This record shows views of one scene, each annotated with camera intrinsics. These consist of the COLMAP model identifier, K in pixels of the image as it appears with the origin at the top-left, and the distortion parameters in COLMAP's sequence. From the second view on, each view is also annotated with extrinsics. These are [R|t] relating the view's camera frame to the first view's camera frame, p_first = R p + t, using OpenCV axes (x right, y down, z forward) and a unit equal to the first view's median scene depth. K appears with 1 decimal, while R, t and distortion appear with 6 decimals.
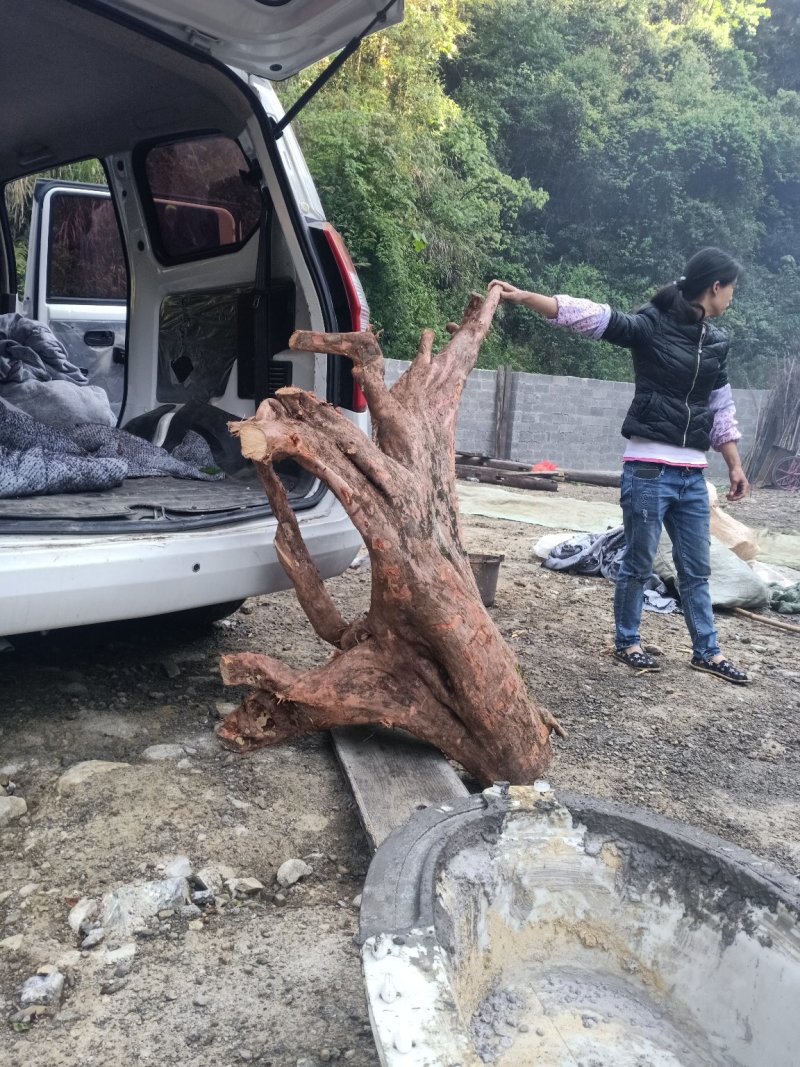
lens RADIAL K [[840.6, 0, 396.8], [0, 840.6, 554.1], [0, 0, 1]] dist [0.049071, -0.095716]
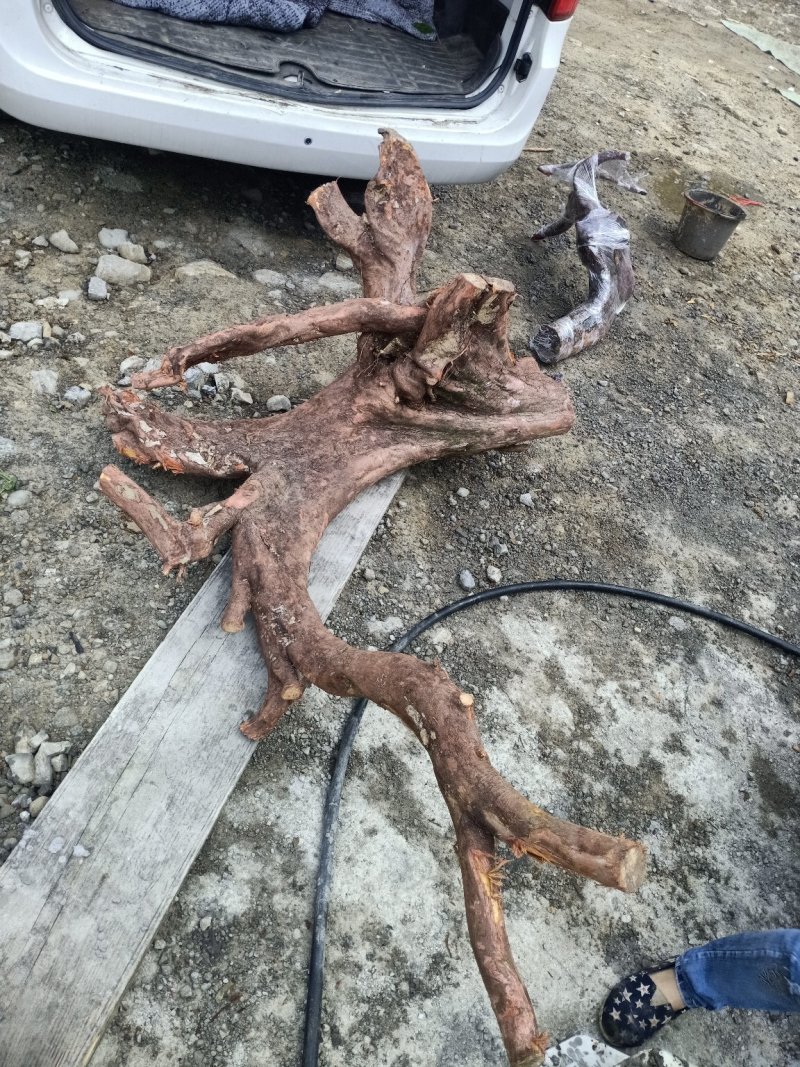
lens RADIAL K [[840.6, 0, 401.1], [0, 840.6, 525.9], [0, 0, 1]] dist [0.049071, -0.095716]
pose [[0.842477, 0.482039, -0.240565, 0.420634], [-0.299347, 0.790118, 0.534888, -0.234028], [0.447912, -0.378618, 0.809953, -0.093971]]
